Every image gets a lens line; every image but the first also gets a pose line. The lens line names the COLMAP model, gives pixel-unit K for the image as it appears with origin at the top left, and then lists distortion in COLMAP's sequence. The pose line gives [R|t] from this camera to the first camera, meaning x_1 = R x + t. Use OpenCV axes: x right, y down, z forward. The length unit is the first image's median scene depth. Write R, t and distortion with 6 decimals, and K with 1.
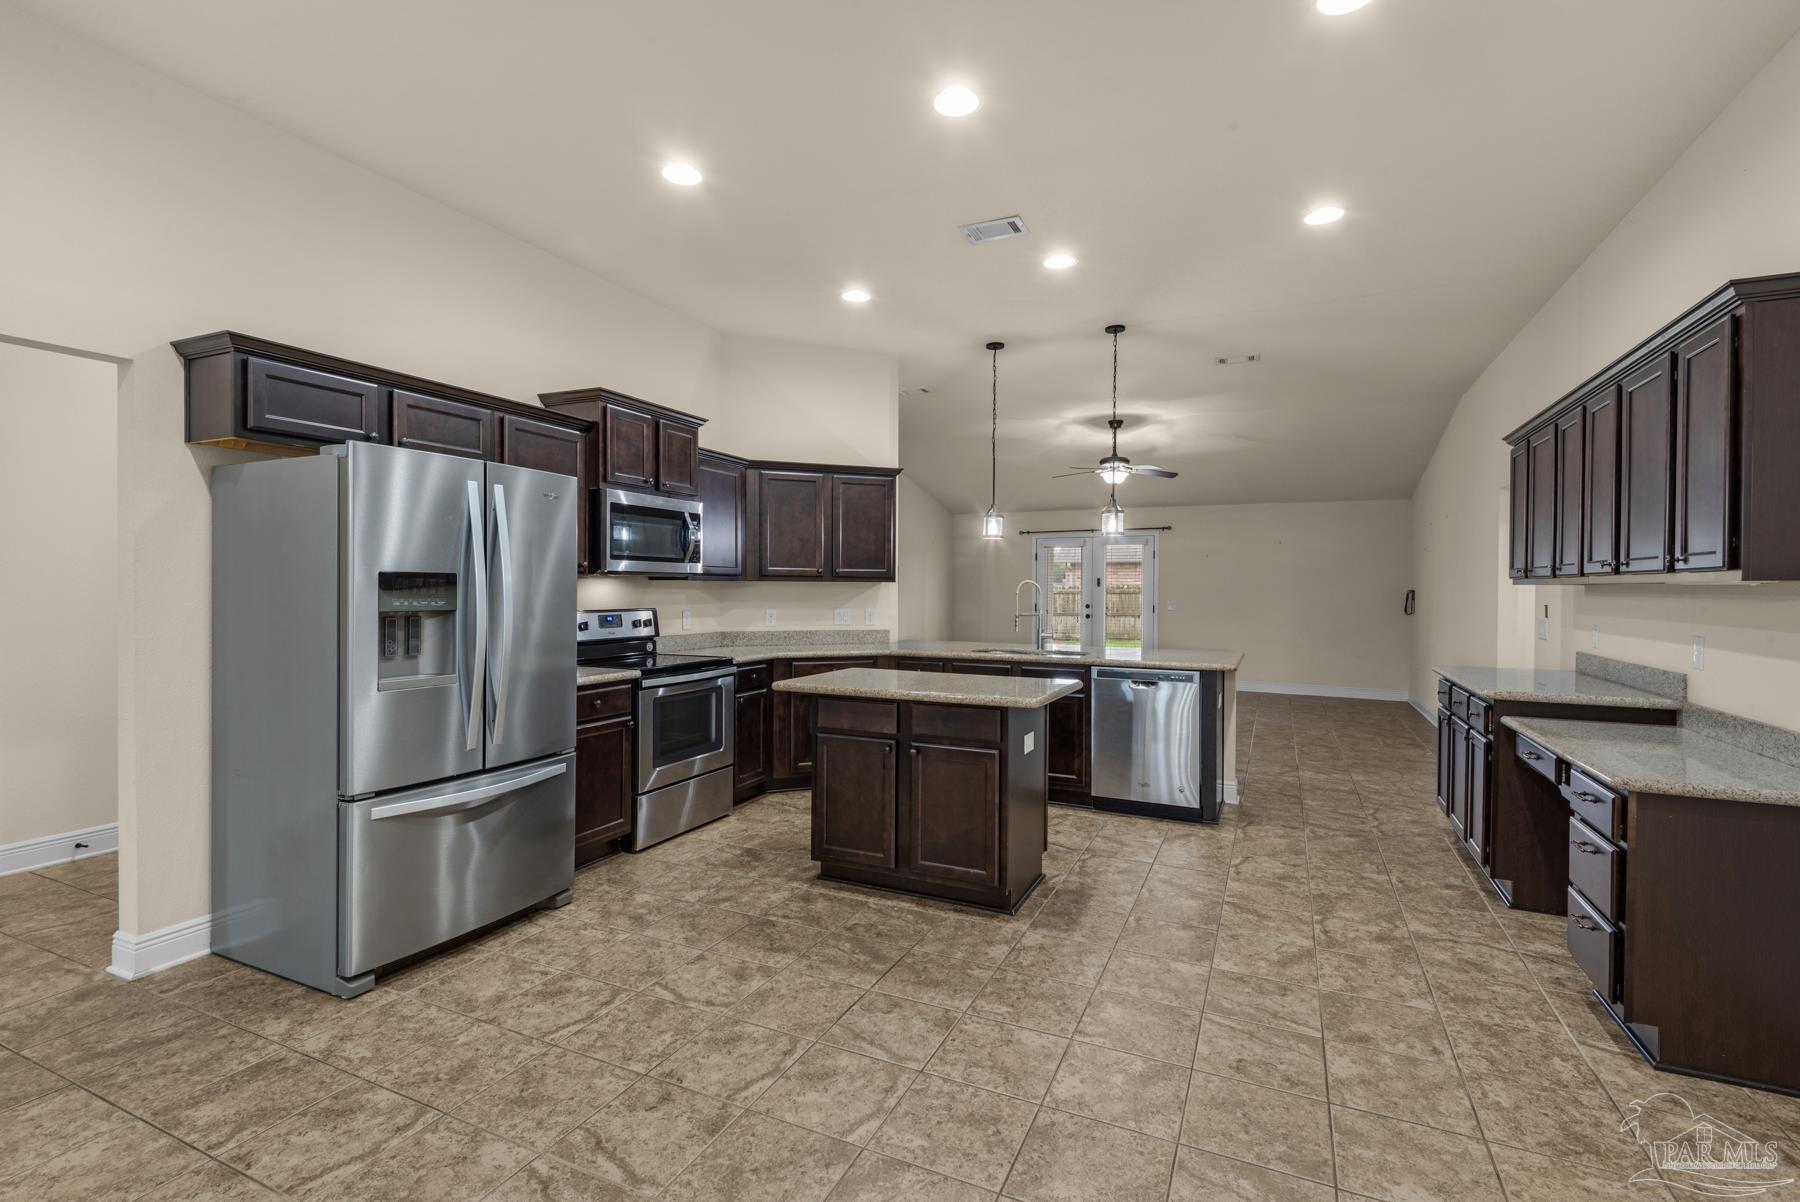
lens RADIAL K [[811.2, 0, 897.6], [0, 811.2, 592.0], [0, 0, 1]] dist [0.036474, -0.018654]
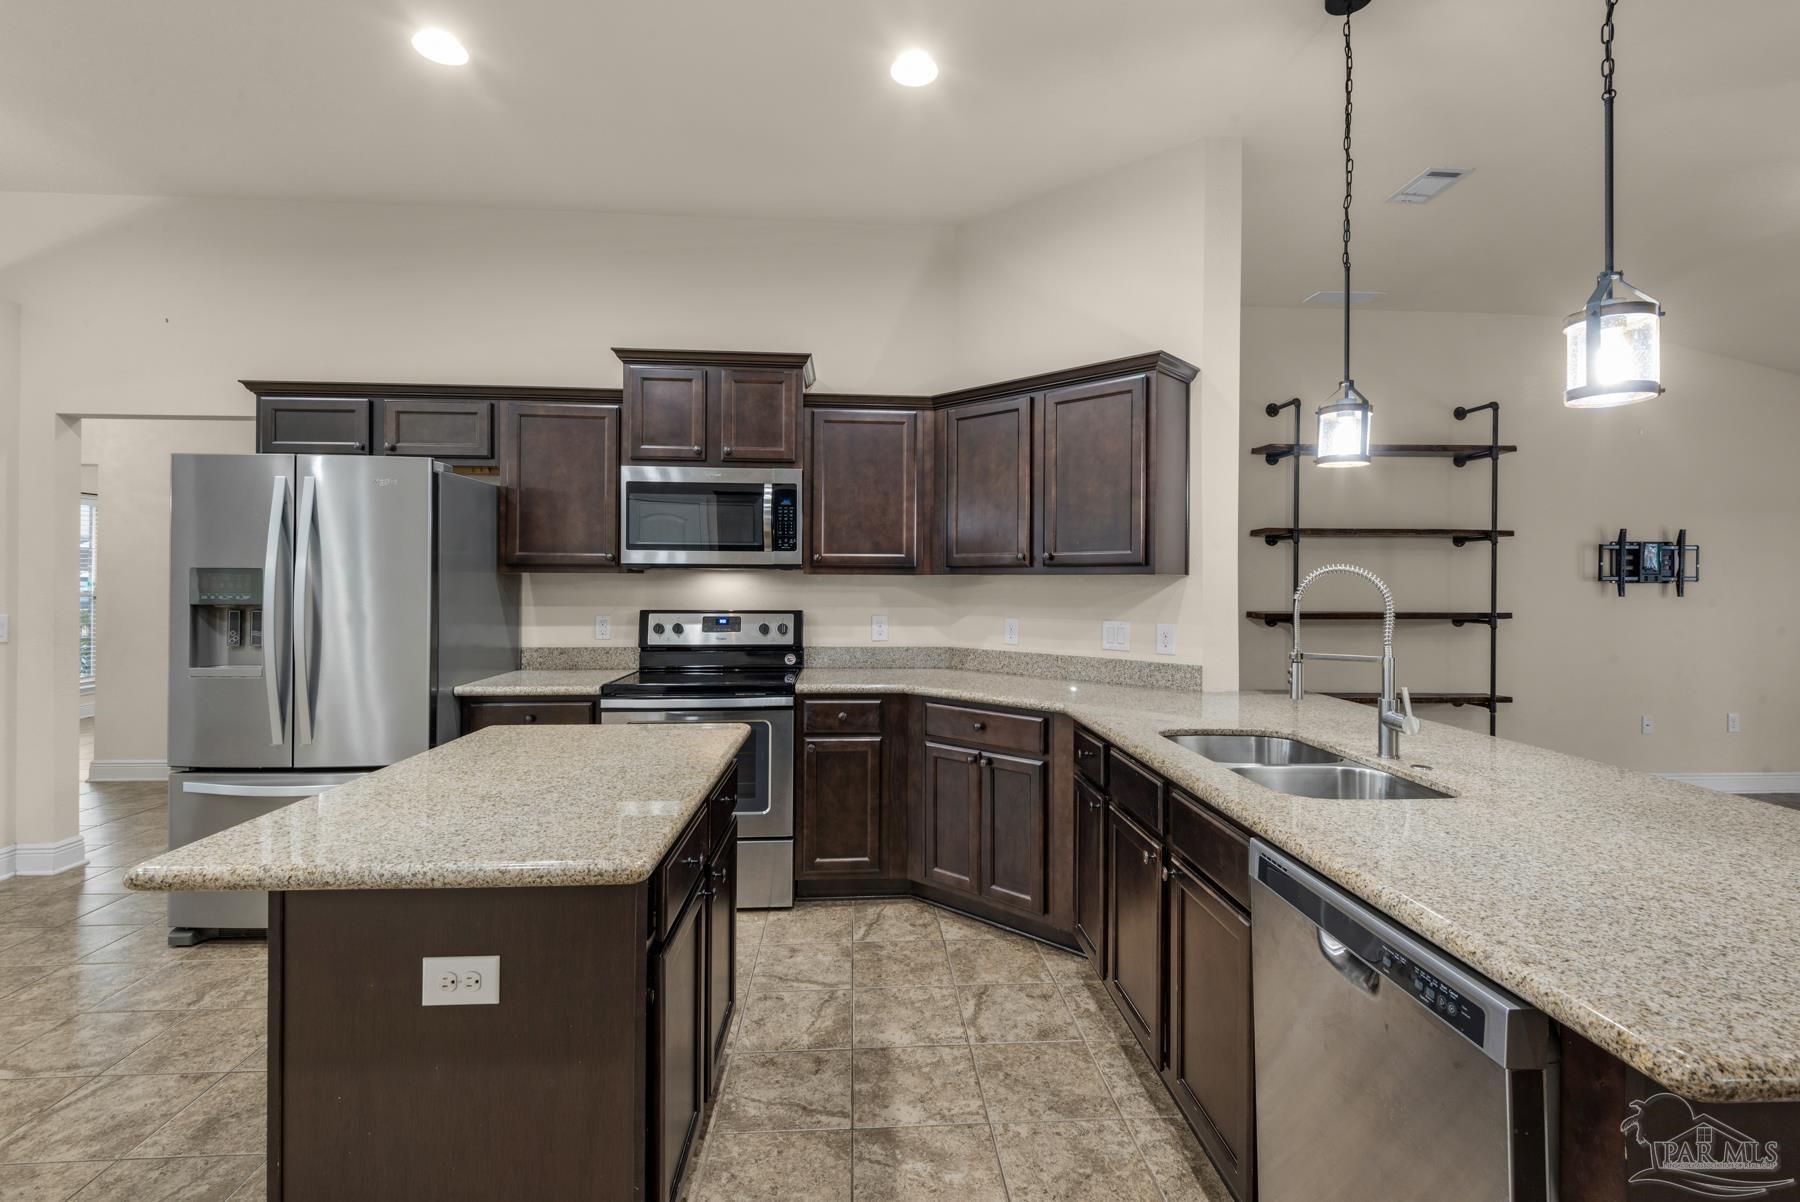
lens RADIAL K [[800.1, 0, 902.6], [0, 800.1, 580.2], [0, 0, 1]] dist [0.019300, -0.014523]
pose [[0.489747, -0.004890, -0.871851, 0.452050], [-0.007789, 0.999920, -0.009983, -0.002498], [0.871830, 0.011680, 0.489669, 0.758374]]
